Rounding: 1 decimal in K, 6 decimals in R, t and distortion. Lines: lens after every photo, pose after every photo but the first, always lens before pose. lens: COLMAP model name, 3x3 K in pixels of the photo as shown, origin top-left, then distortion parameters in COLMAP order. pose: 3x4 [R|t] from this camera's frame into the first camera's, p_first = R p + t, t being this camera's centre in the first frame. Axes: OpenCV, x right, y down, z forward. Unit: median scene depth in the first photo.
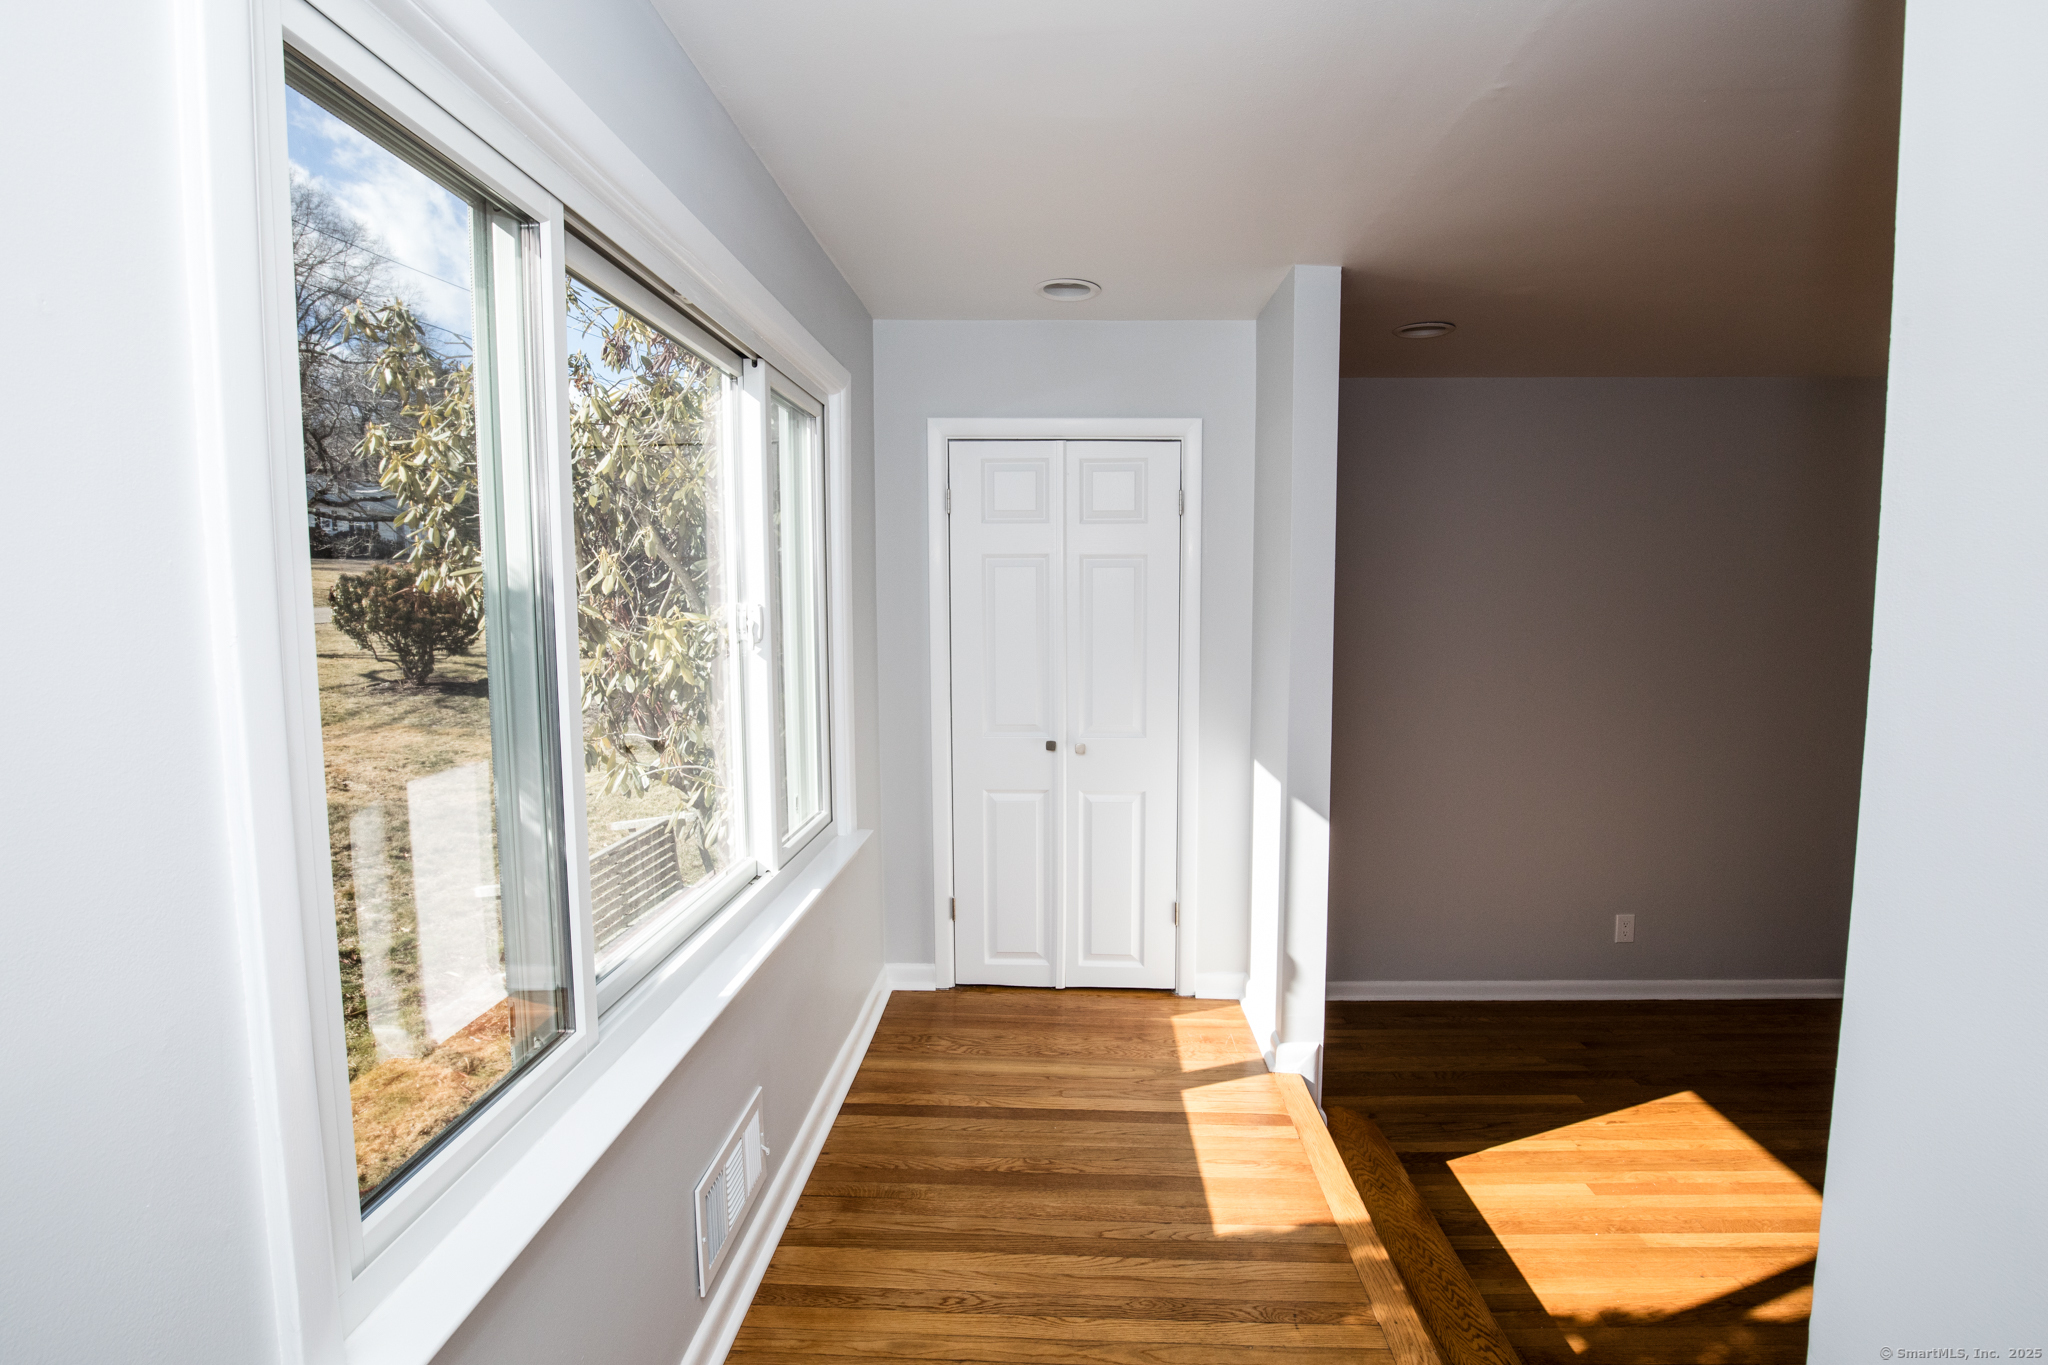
lens RADIAL K [[941.0, 0, 1033.3], [0, 941.0, 684.3], [0, 0, 1]] dist [-0.037795, 0.007016]
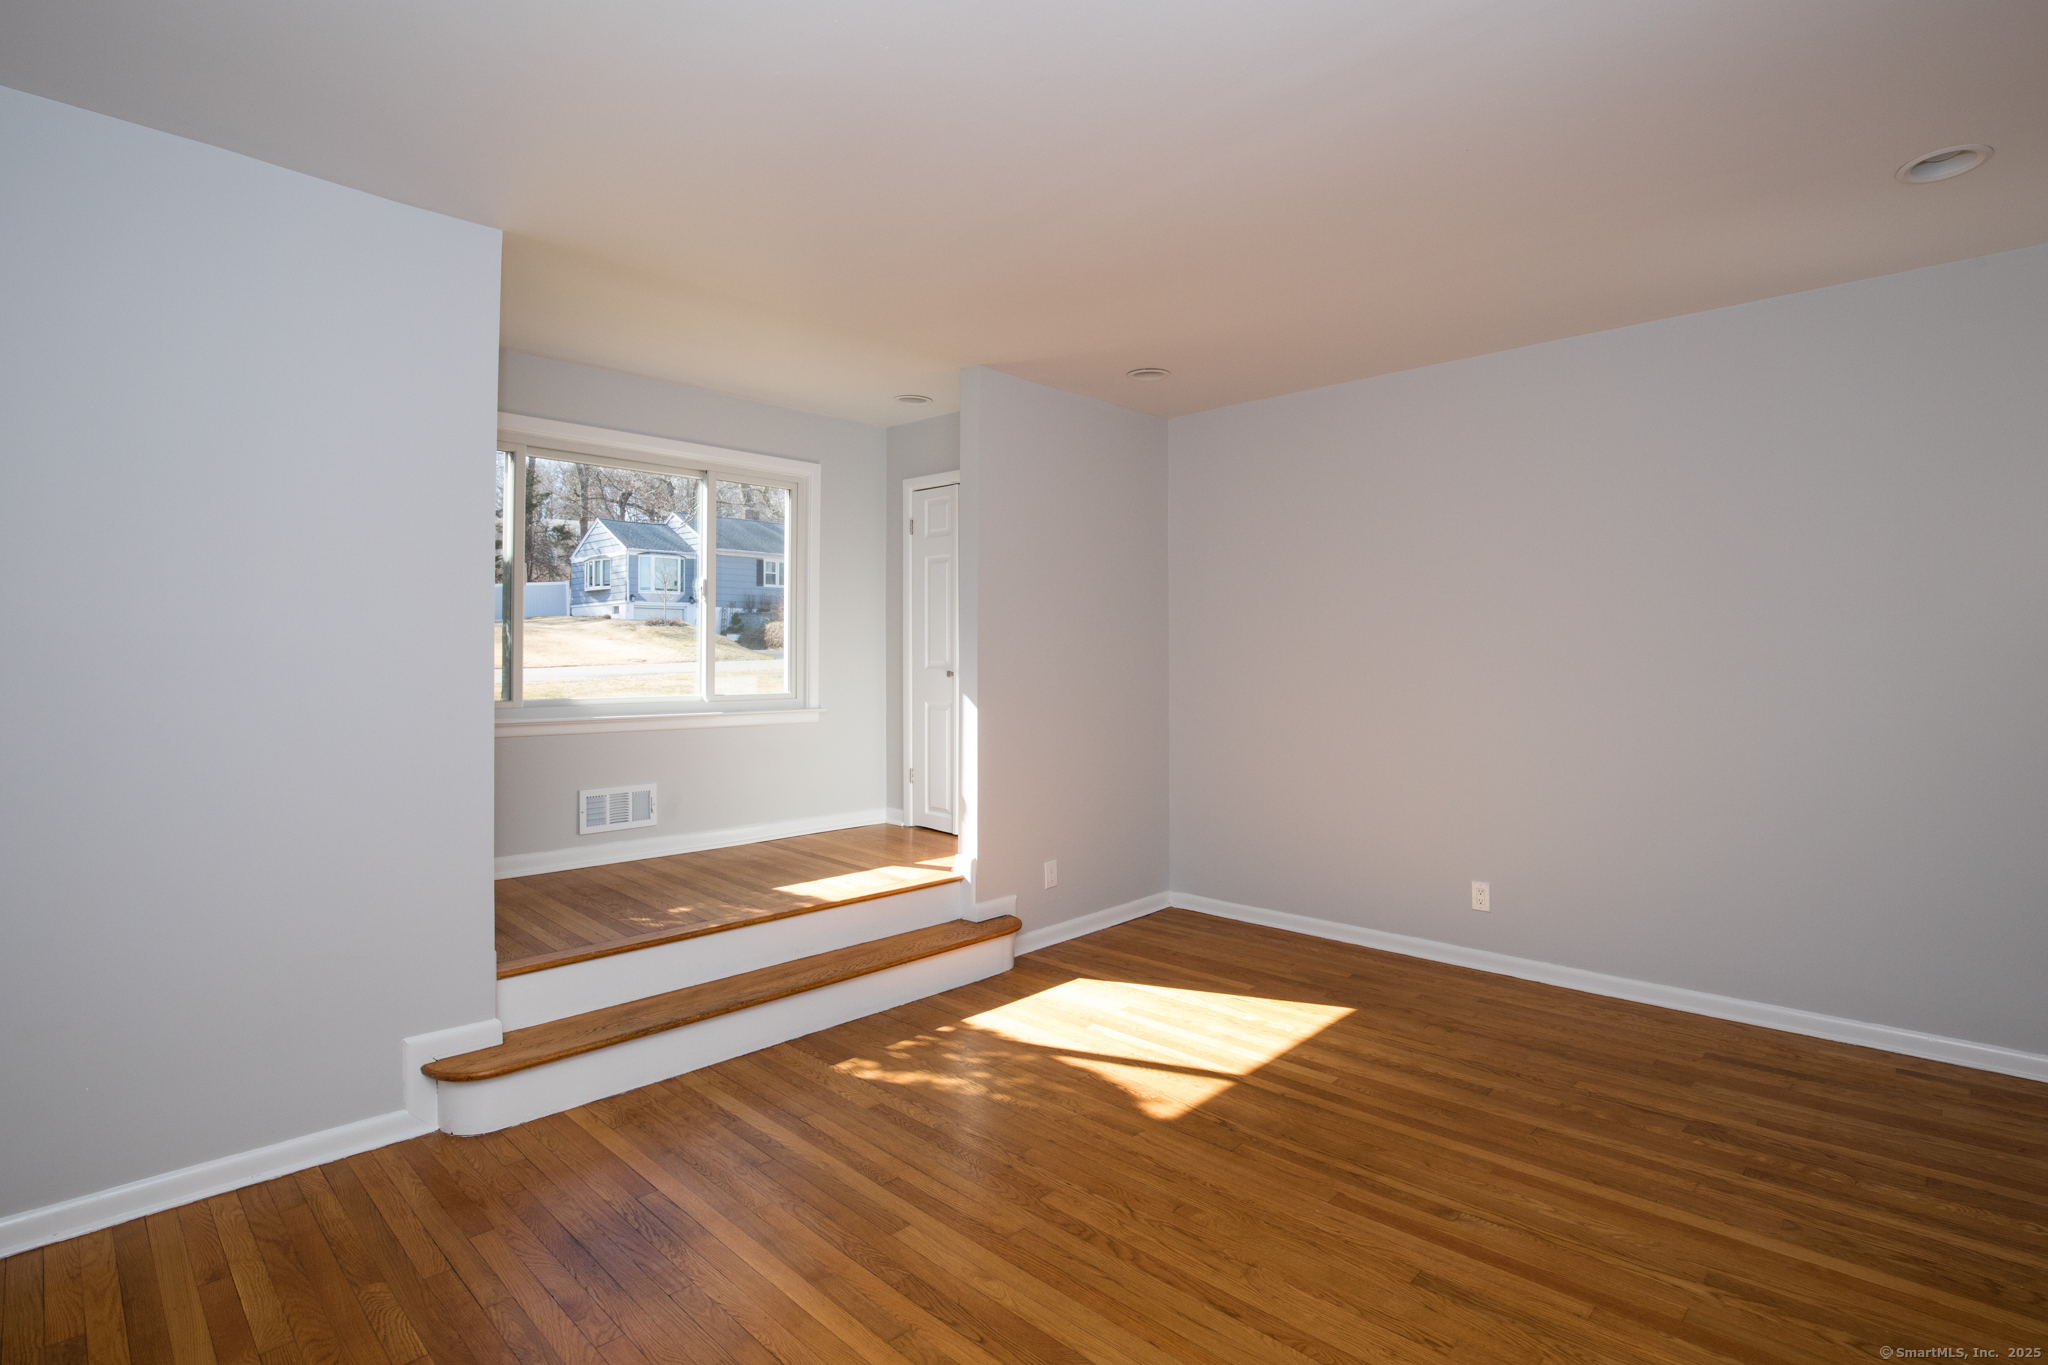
lens RADIAL K [[986.4, 0, 1076.9], [0, 986.4, 658.8], [0, 0, 1]] dist [-0.022958, 0.000905]
pose [[0.758764, 0.003408, -0.651357, 1.251172], [-0.059310, 0.996194, -0.063878, 0.133712], [0.648660, 0.087100, 0.756078, -0.109302]]
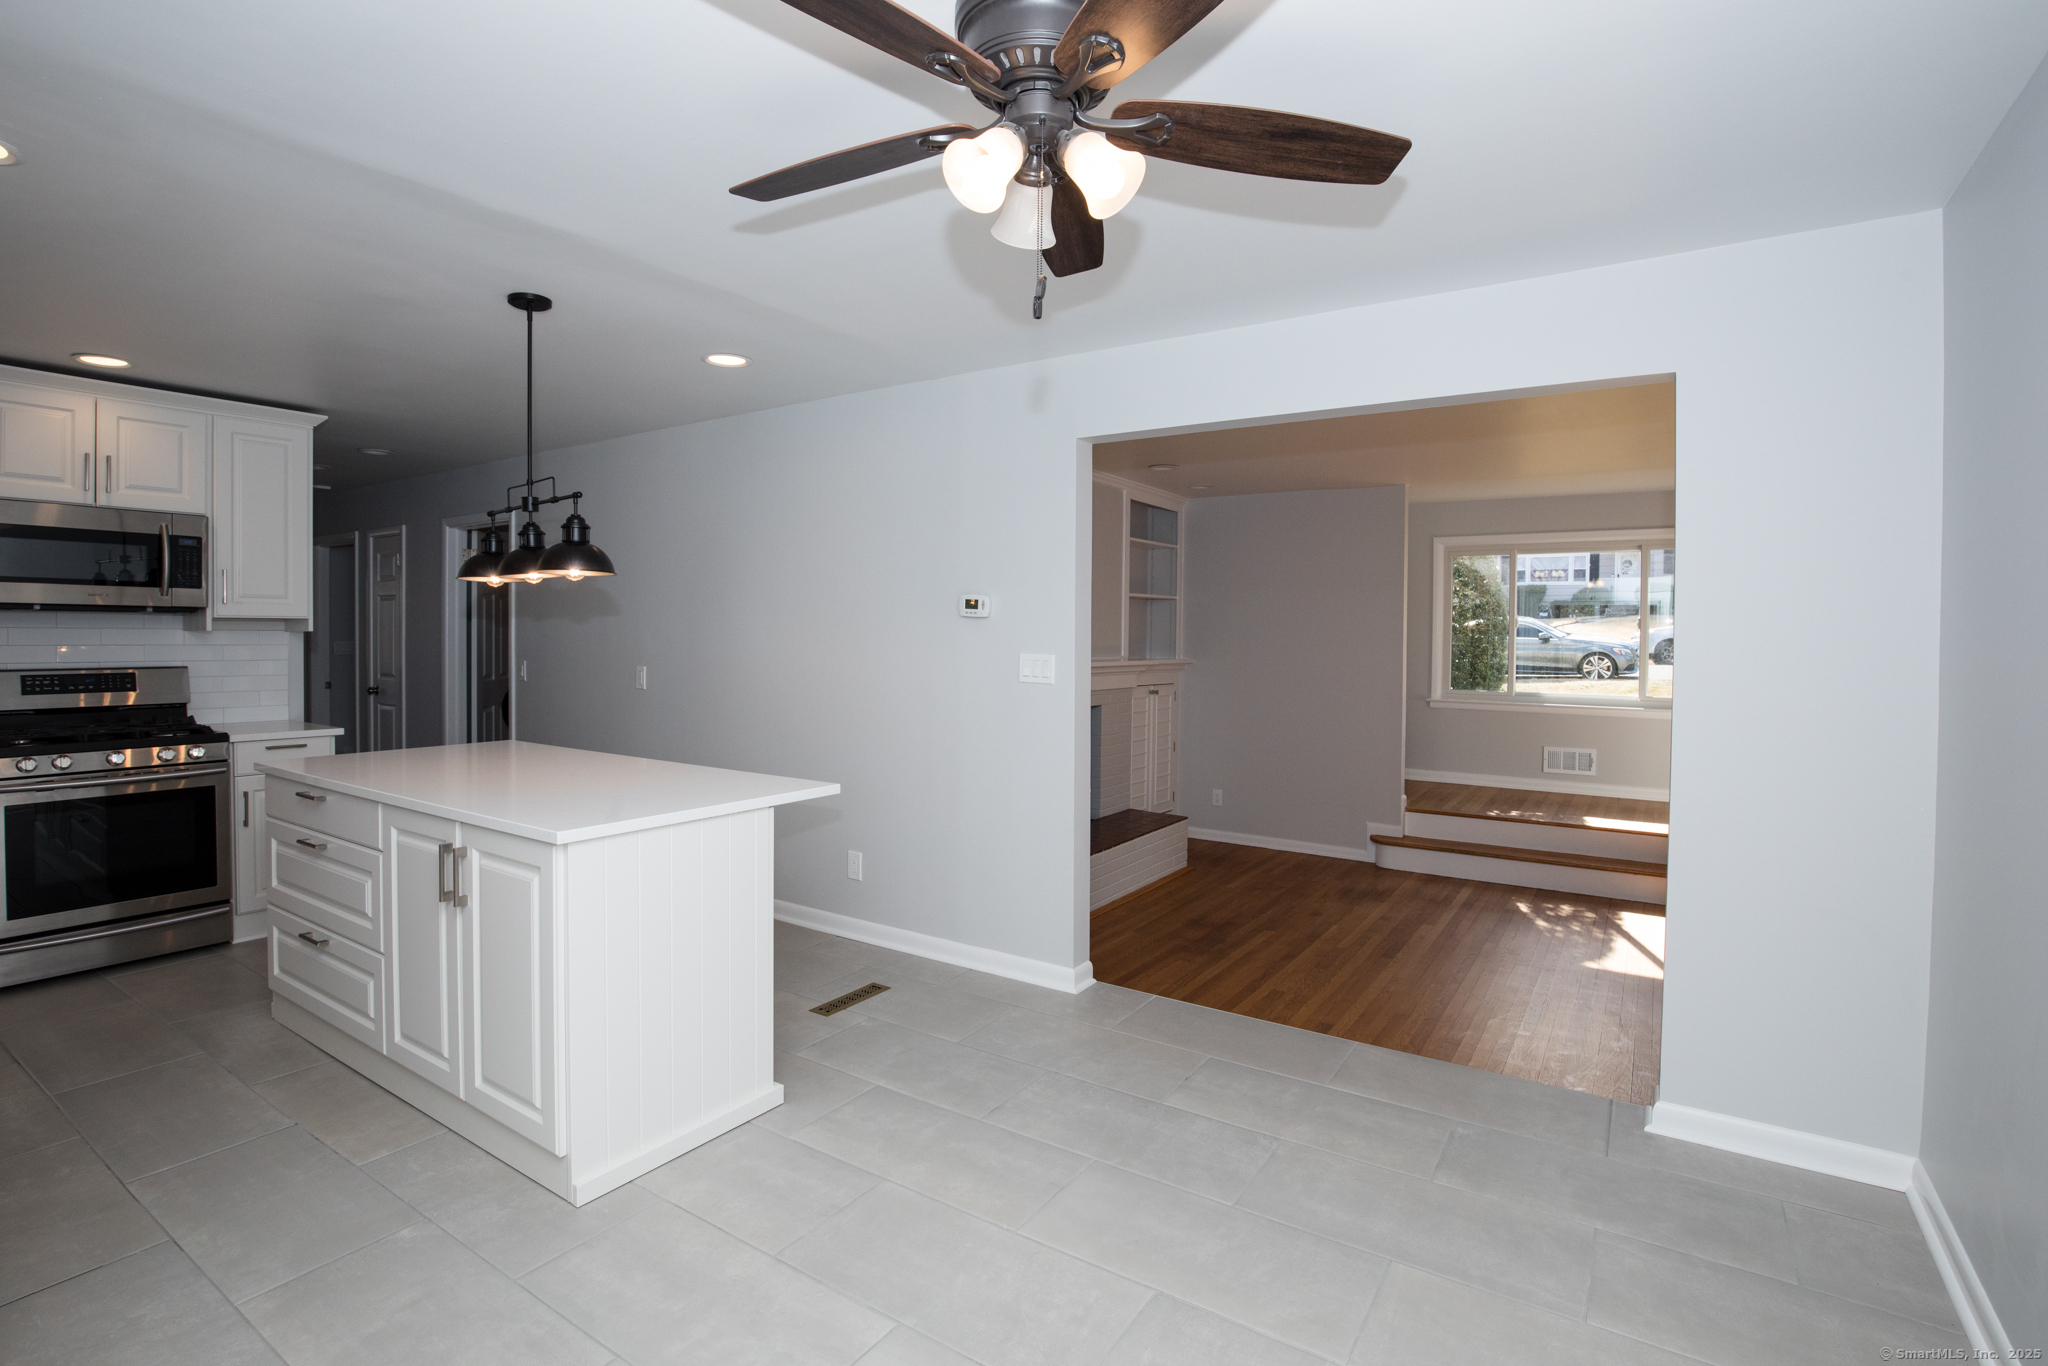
lens RADIAL K [[960.7, 0, 1023.6], [0, 960.7, 651.5], [0, 0, 1]] dist [-0.032549, -0.000184]
pose [[-0.525188, 0.012791, -0.850890, 2.454460], [-0.082144, 0.994456, 0.065650, -0.006392], [0.847013, 0.104374, -0.521225, 0.611925]]
